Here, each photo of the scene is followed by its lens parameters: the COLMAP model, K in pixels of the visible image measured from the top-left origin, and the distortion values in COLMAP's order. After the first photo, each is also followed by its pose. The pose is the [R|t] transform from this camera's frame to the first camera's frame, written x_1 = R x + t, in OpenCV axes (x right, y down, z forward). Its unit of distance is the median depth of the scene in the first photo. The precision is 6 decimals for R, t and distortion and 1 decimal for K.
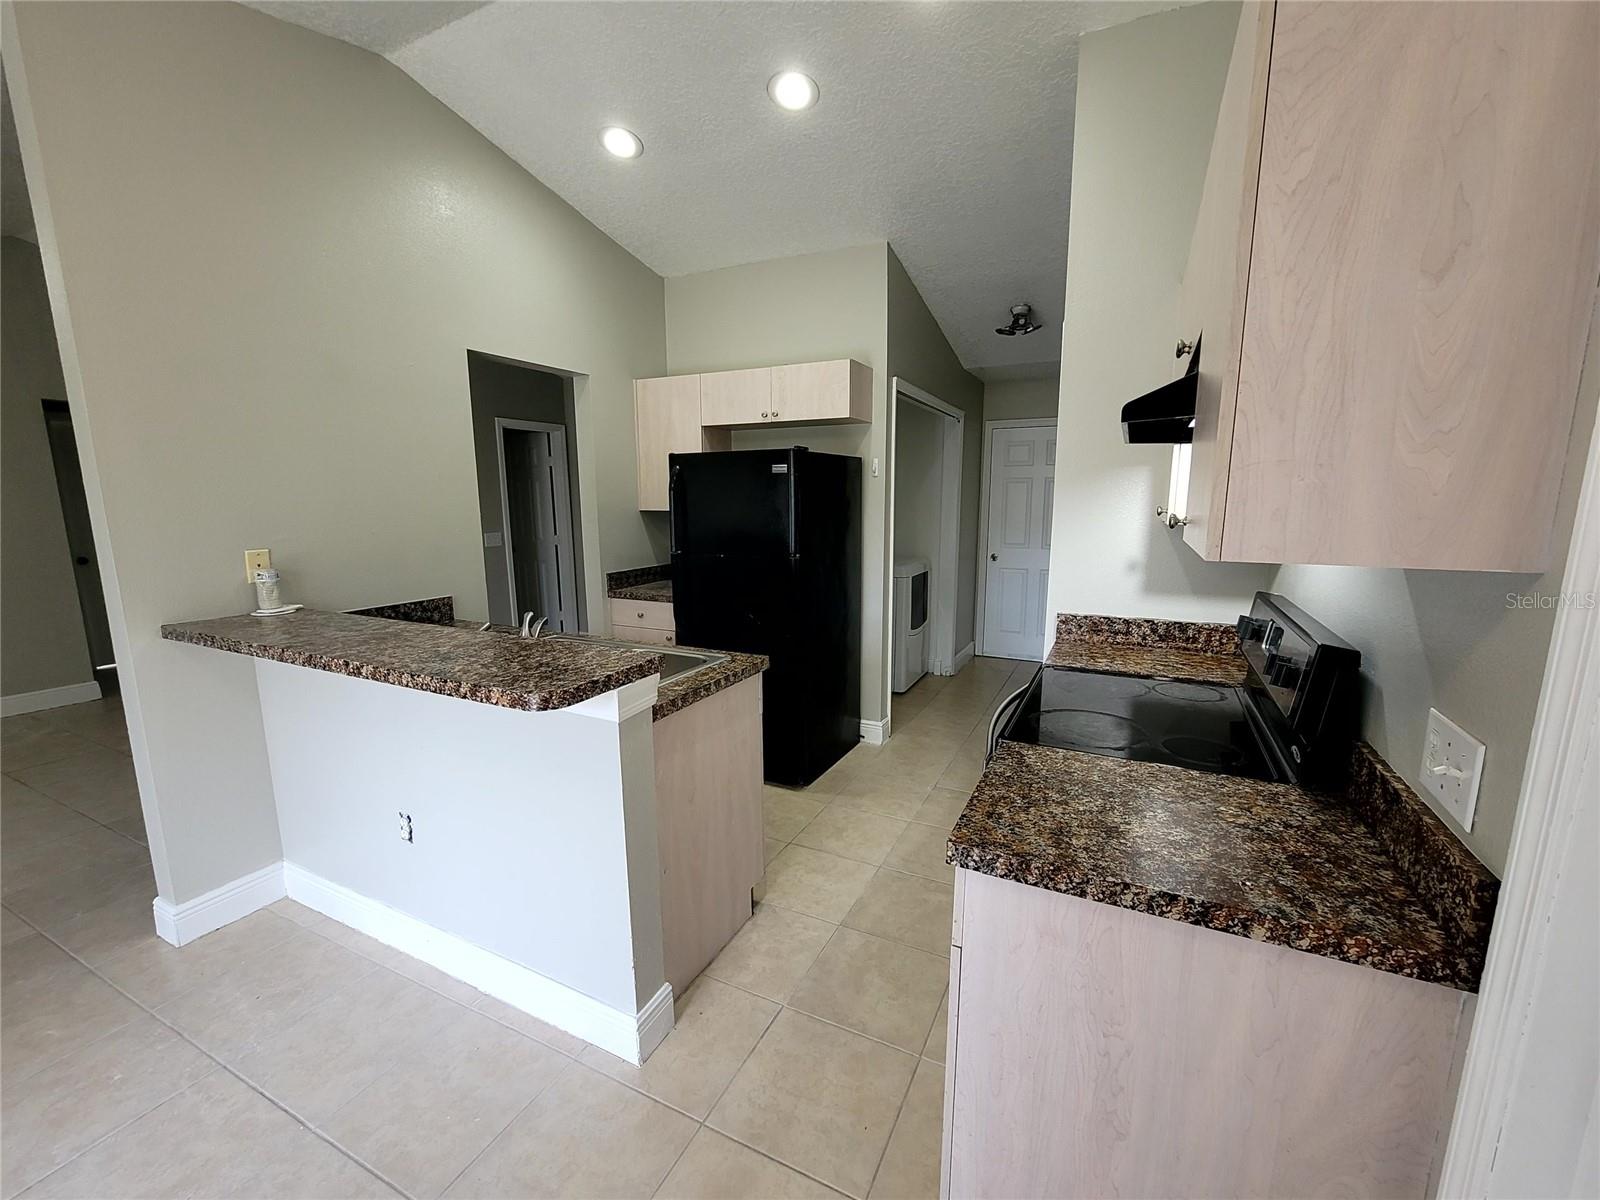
lens RADIAL K [[657.2, 0, 806.4], [0, 657.2, 607.5], [0, 0, 1]] dist [-0.004899, 0.000067]
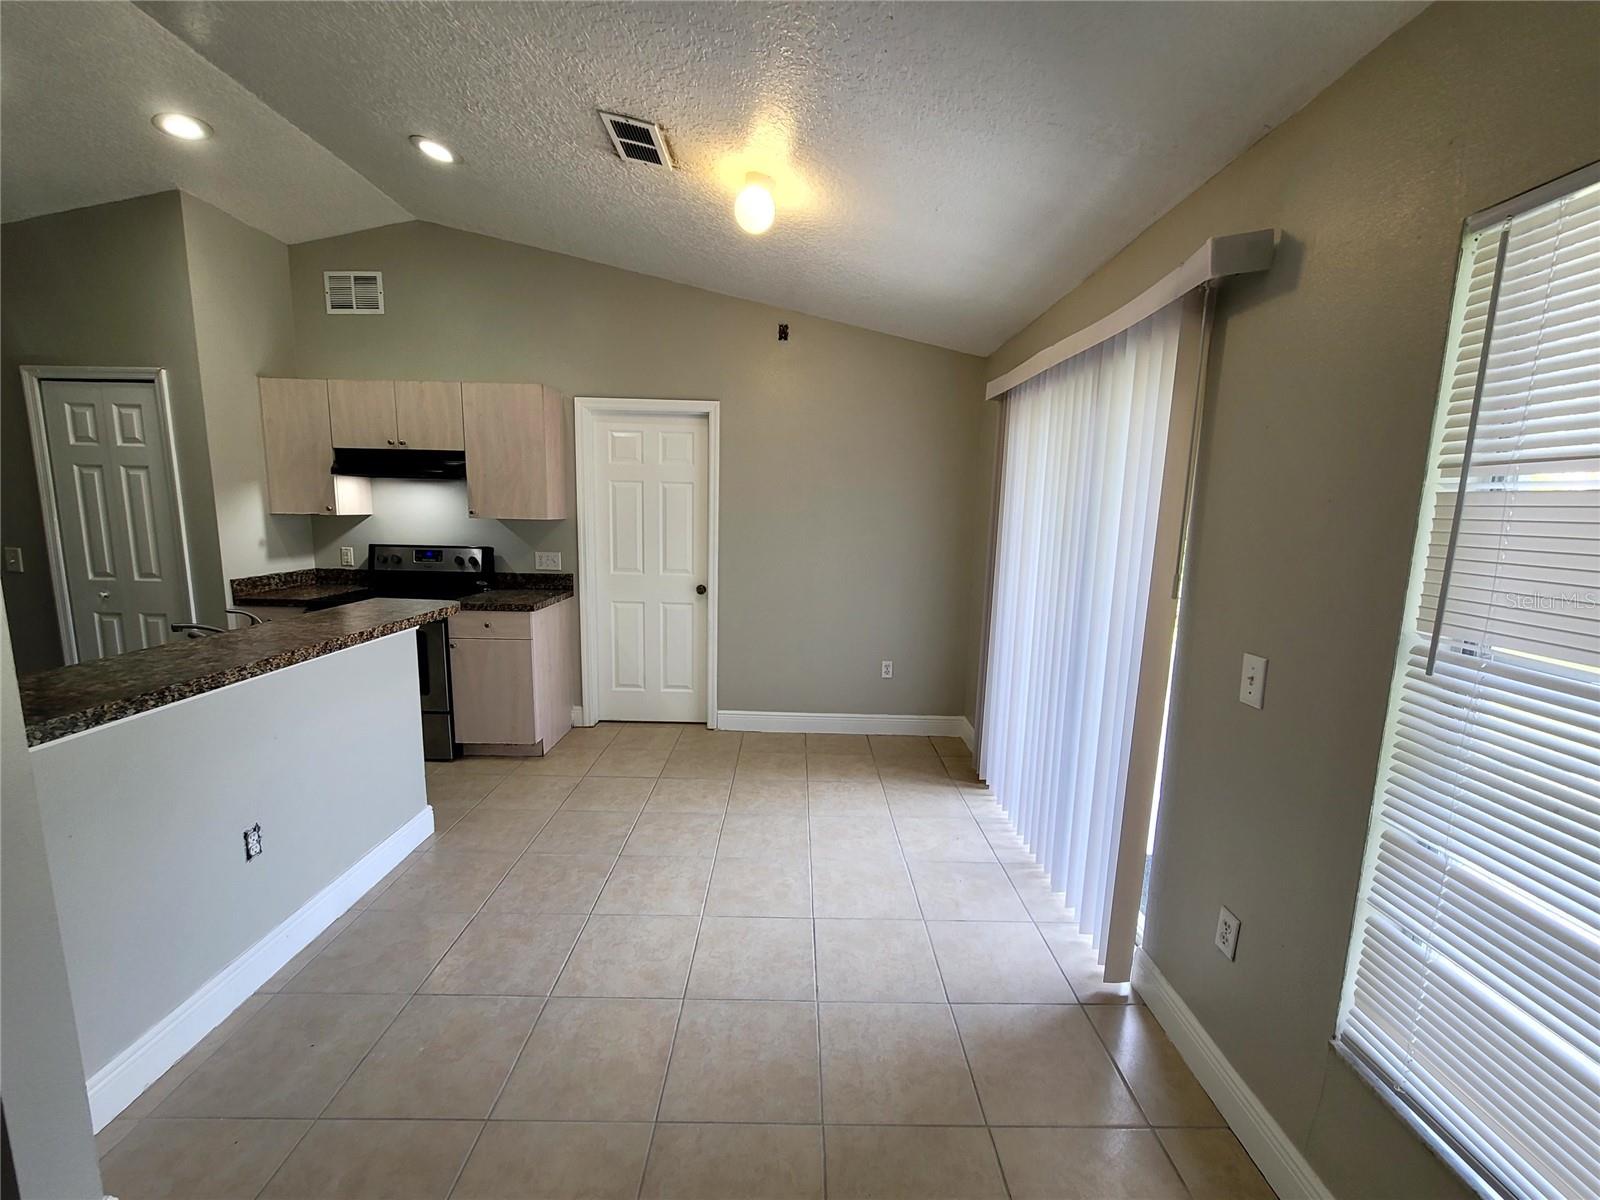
lens RADIAL K [[657.2, 0, 807.9], [0, 657.2, 608.8], [0, 0, 1]] dist [-0.004899, 0.000067]
pose [[-0.452574, -0.146296, 0.879645, -1.531963], [0.126474, 0.965948, 0.225719, -0.098576], [-0.882713, 0.213407, -0.418660, 0.517781]]
